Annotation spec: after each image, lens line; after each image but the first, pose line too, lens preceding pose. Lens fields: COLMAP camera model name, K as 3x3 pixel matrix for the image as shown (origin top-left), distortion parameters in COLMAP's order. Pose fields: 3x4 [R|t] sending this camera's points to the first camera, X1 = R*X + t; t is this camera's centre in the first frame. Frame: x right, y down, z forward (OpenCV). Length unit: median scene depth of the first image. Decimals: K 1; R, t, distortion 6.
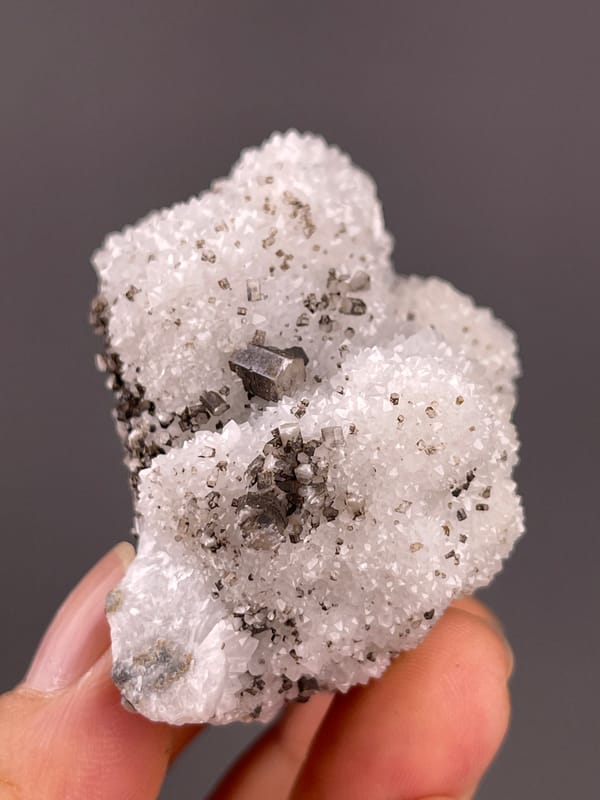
lens RADIAL K [[1586.5, 0, 298.3], [0, 1586.5, 399.7], [0, 0, 1]] dist [0.107680, 0.000000]
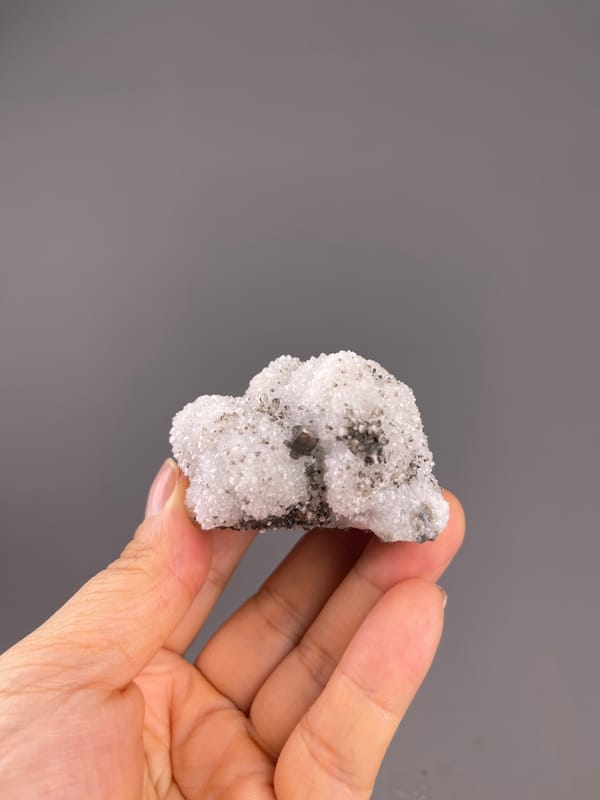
lens RADIAL K [[653.0, 0, 300.1], [0, 653.0, 394.8], [0, 0, 1]] dist [0.054147, -0.001417]
pose [[0.198612, -0.930796, 0.306874, -0.235210], [0.946148, 0.263769, 0.187695, -0.207987], [-0.255649, 0.253070, 0.933059, 0.141863]]
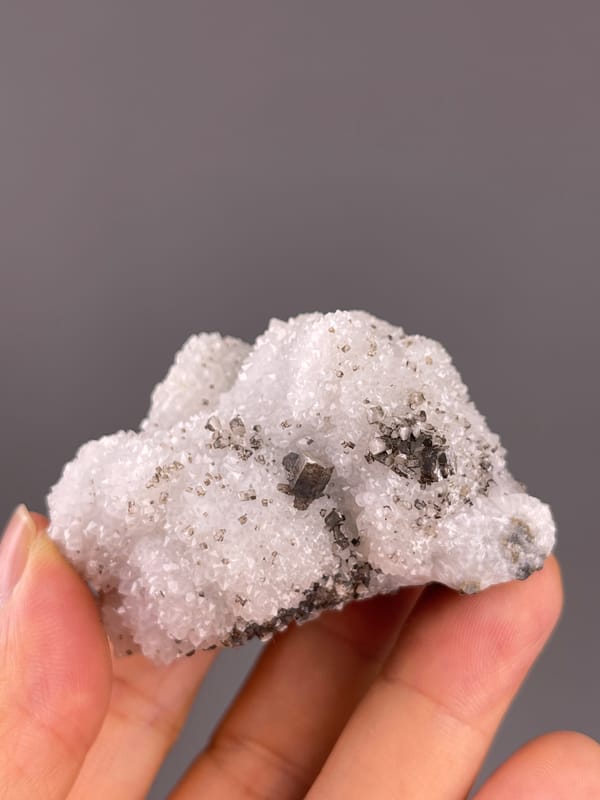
lens RADIAL K [[1204.3, 0, 300.9], [0, 1204.3, 401.6], [0, 0, 1]] dist [0.094835, 0.000000]
pose [[-0.120636, -0.963844, 0.237595, -0.192977], [0.906026, -0.009096, 0.423123, -0.444572], [-0.405664, 0.266311, 0.874366, 0.112364]]
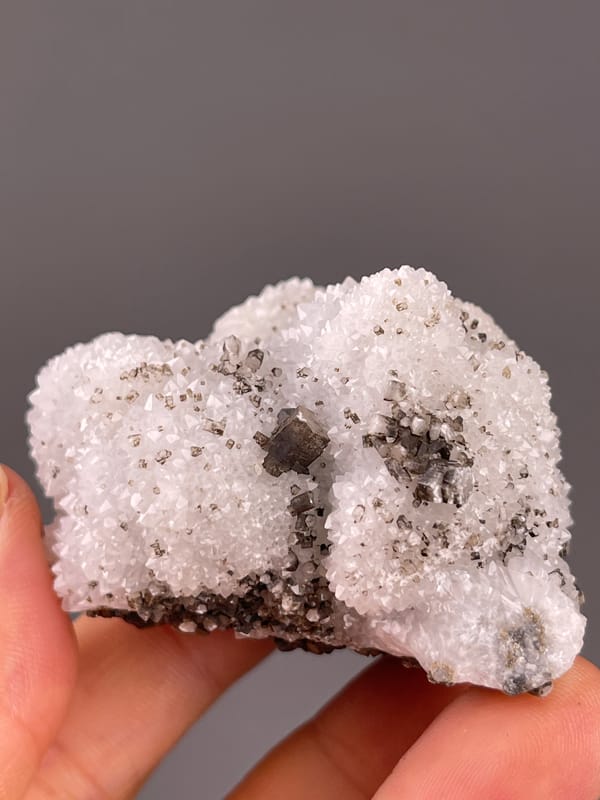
lens RADIAL K [[1586.5, 0, 302.1], [0, 1586.5, 399.1], [0, 0, 1]] dist [0.107680, 0.000000]
pose [[0.355960, -0.869581, 0.342229, -0.346834], [0.904689, 0.412427, 0.106964, -0.136062], [-0.234158, 0.271536, 0.933508, 0.022815]]
